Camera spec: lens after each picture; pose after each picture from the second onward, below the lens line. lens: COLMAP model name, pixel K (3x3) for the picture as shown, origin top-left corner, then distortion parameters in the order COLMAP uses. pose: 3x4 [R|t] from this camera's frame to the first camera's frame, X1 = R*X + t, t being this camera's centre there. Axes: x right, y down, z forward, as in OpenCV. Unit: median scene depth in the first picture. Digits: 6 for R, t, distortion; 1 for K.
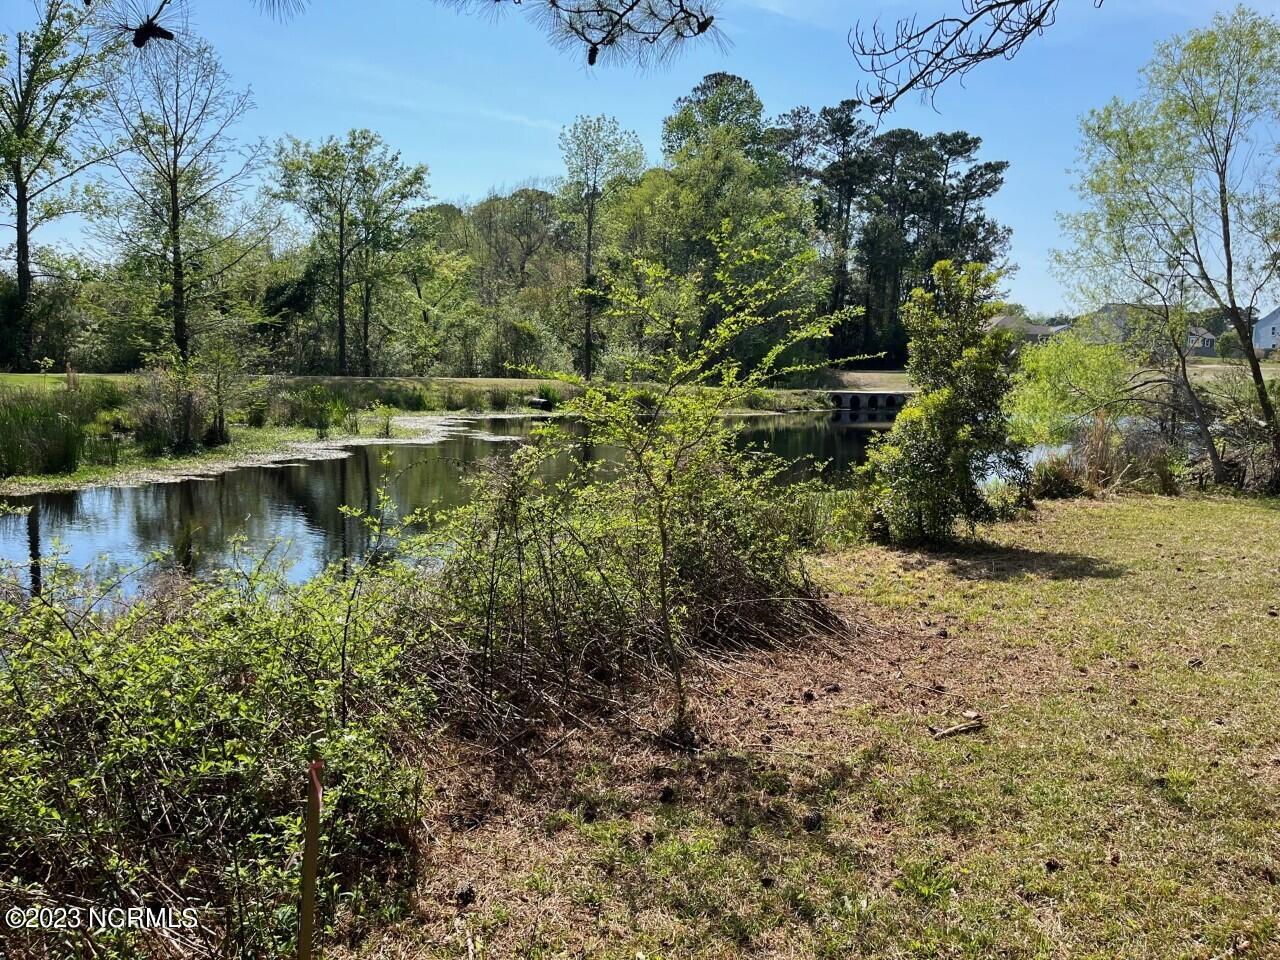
lens RADIAL K [[957.2, 0, 640.9], [0, 957.2, 480.5], [0, 0, 1]] dist [0.026849, -0.002484]
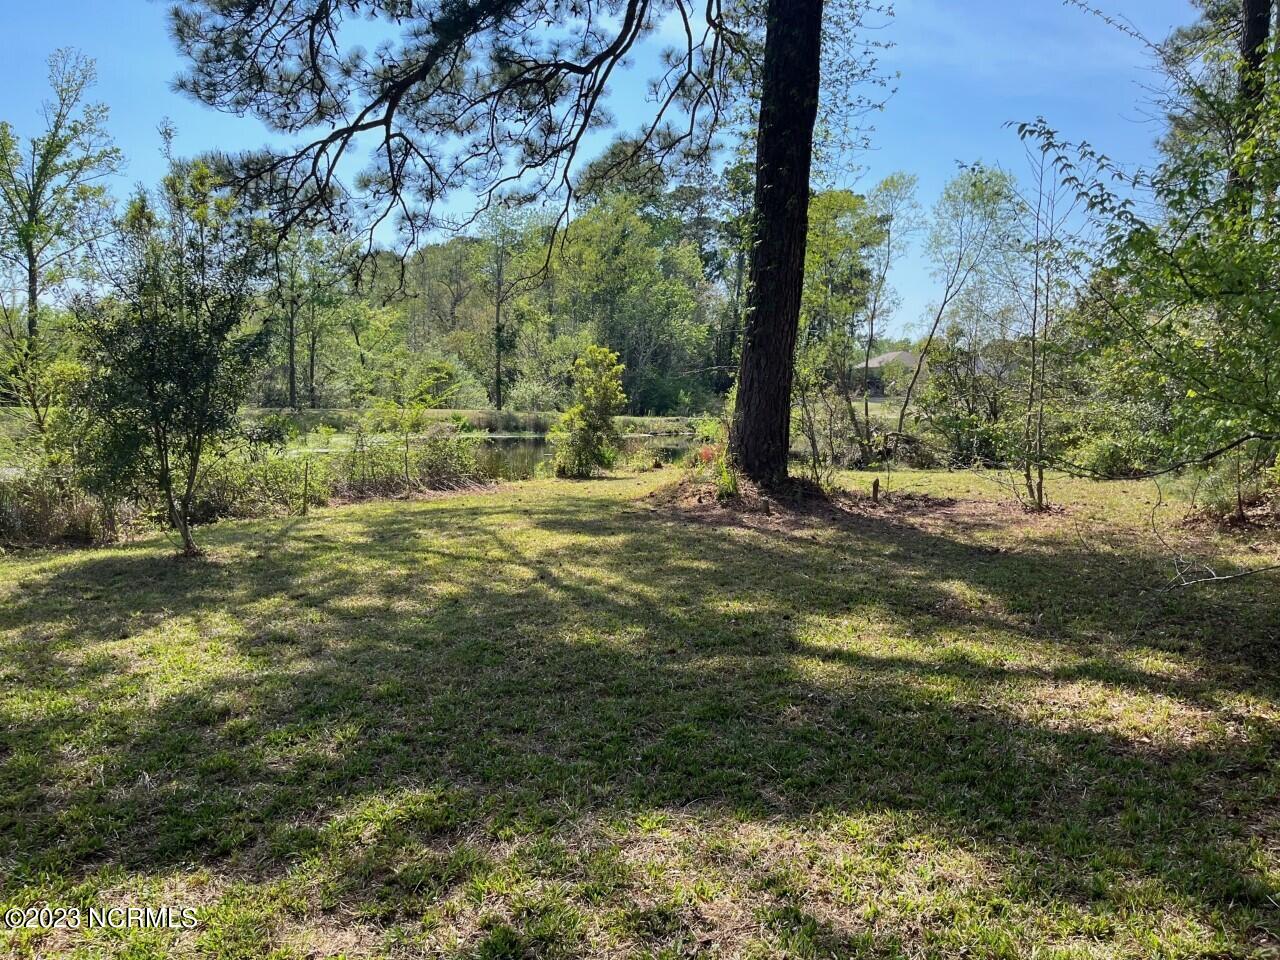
lens RADIAL K [[957.2, 0, 639.5], [0, 957.2, 478.2], [0, 0, 1]] dist [0.026849, -0.002484]
pose [[0.998698, -0.010917, 0.049833, 0.070566], [0.012663, 0.999312, -0.034850, 0.029486], [-0.049418, 0.035435, 0.998149, -0.248461]]
